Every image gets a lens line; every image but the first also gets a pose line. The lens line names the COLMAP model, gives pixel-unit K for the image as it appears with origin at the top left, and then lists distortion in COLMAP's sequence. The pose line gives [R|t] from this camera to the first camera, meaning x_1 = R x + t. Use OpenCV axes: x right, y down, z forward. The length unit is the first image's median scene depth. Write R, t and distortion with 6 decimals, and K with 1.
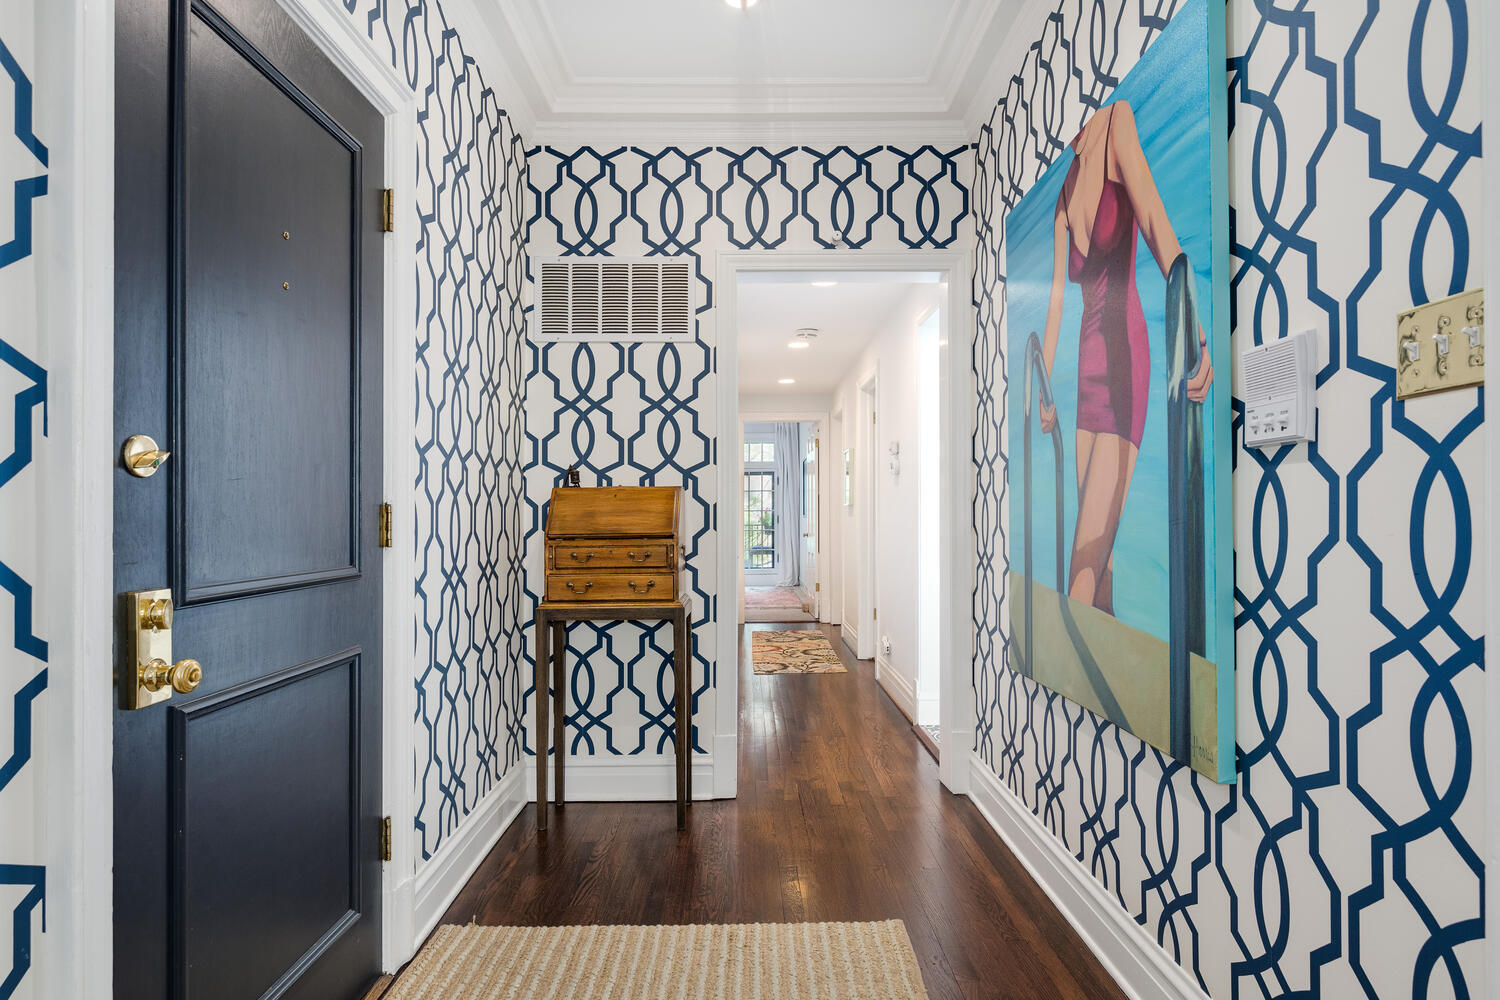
lens RADIAL K [[1169.2, 0, 750.1], [0, 1169.2, 469.7], [0, 0, 1]] dist [0.001790, 0.000015]
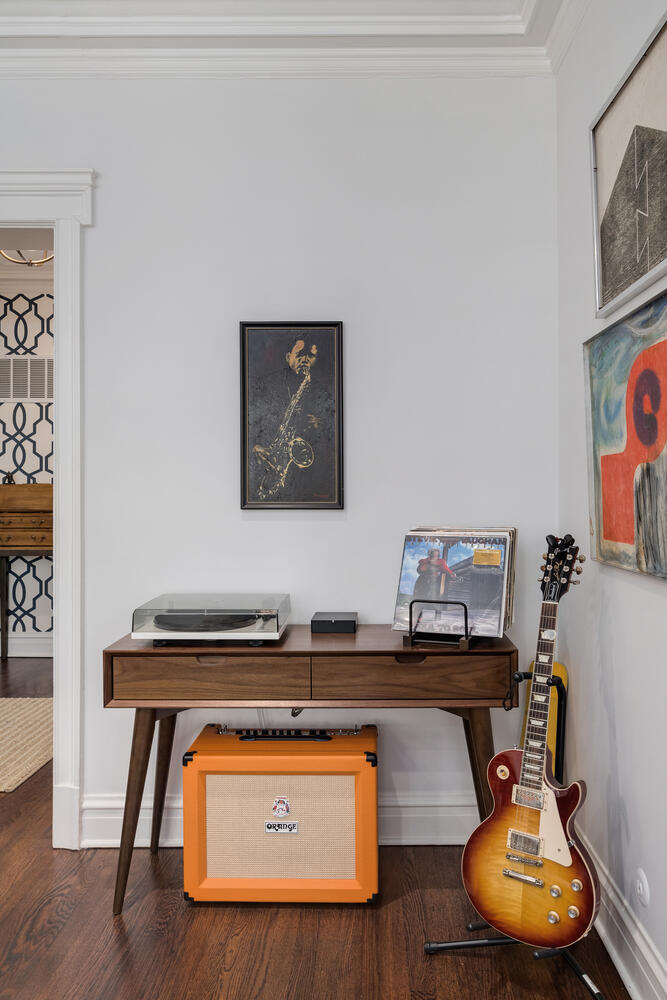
lens RADIAL K [[653.2, 0, 332.9], [0, 653.2, 477.2], [0, 0, 1]] dist [-0.008207, -0.001330]
pose [[0.999976, 0.005830, -0.003731, 0.343748], [-0.005815, 0.999975, 0.004033, -0.001164], [0.003755, -0.004011, 0.999985, -0.001866]]
